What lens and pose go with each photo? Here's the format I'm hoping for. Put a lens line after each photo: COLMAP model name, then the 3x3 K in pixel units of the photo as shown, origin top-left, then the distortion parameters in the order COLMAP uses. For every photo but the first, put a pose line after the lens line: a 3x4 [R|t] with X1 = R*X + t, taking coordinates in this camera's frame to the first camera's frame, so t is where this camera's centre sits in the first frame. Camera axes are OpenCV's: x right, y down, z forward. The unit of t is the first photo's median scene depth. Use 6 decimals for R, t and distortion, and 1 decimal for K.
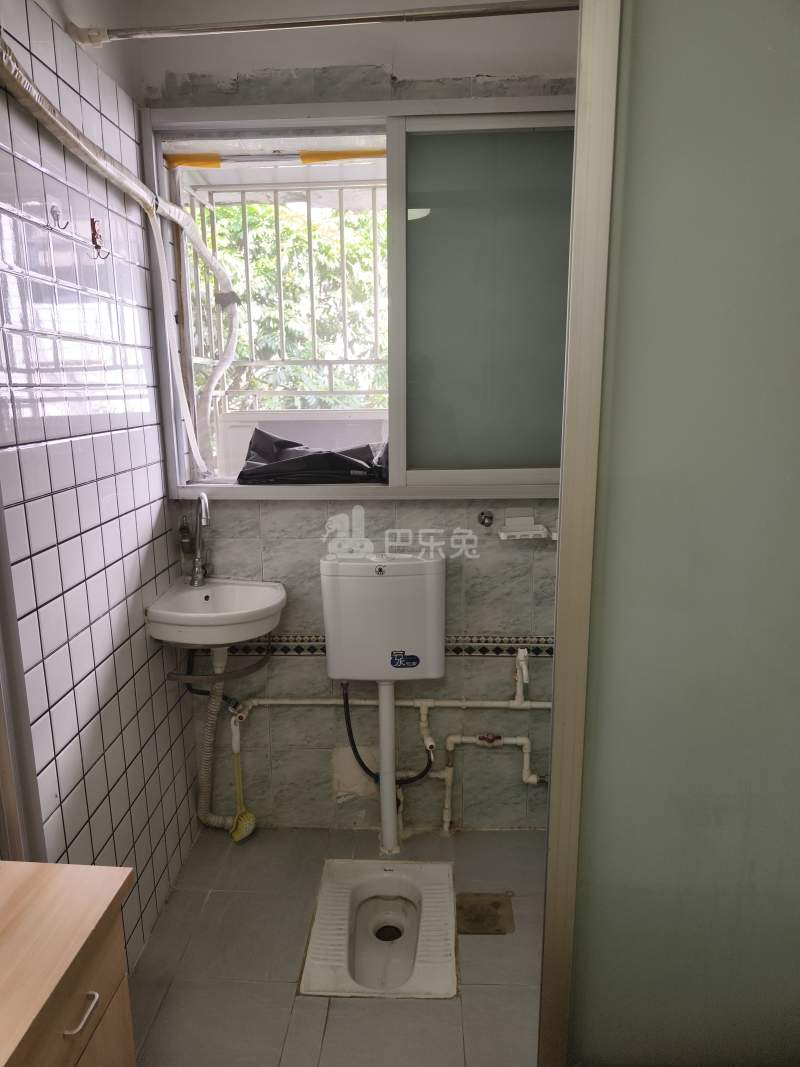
lens RADIAL K [[710.6, 0, 378.7], [0, 710.6, 534.6], [0, 0, 1]] dist [0.058843, -0.000361]
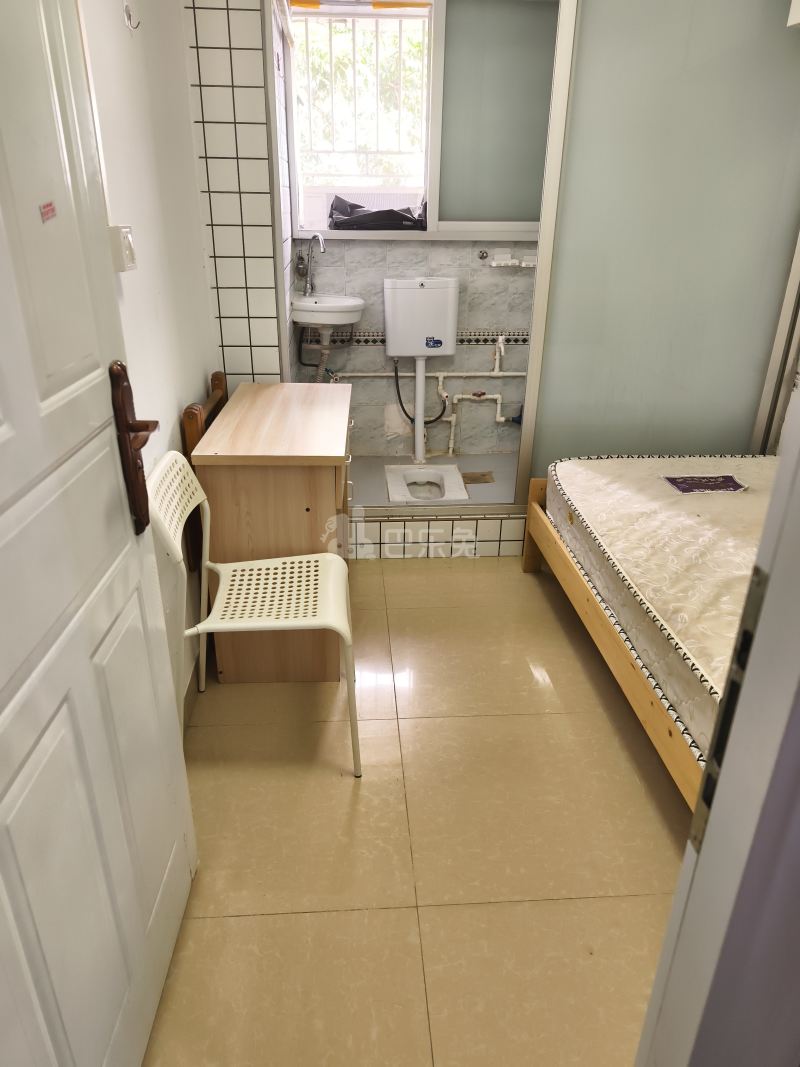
lens RADIAL K [[738.0, 0, 383.6], [0, 738.0, 563.5], [0, 0, 1]] dist [-0.004719, -0.004996]
pose [[0.992822, -0.028854, 0.116064, -0.290556], [0.000201, 0.970861, 0.239643, 0.255824], [-0.119597, -0.237900, 0.963898, -0.778964]]
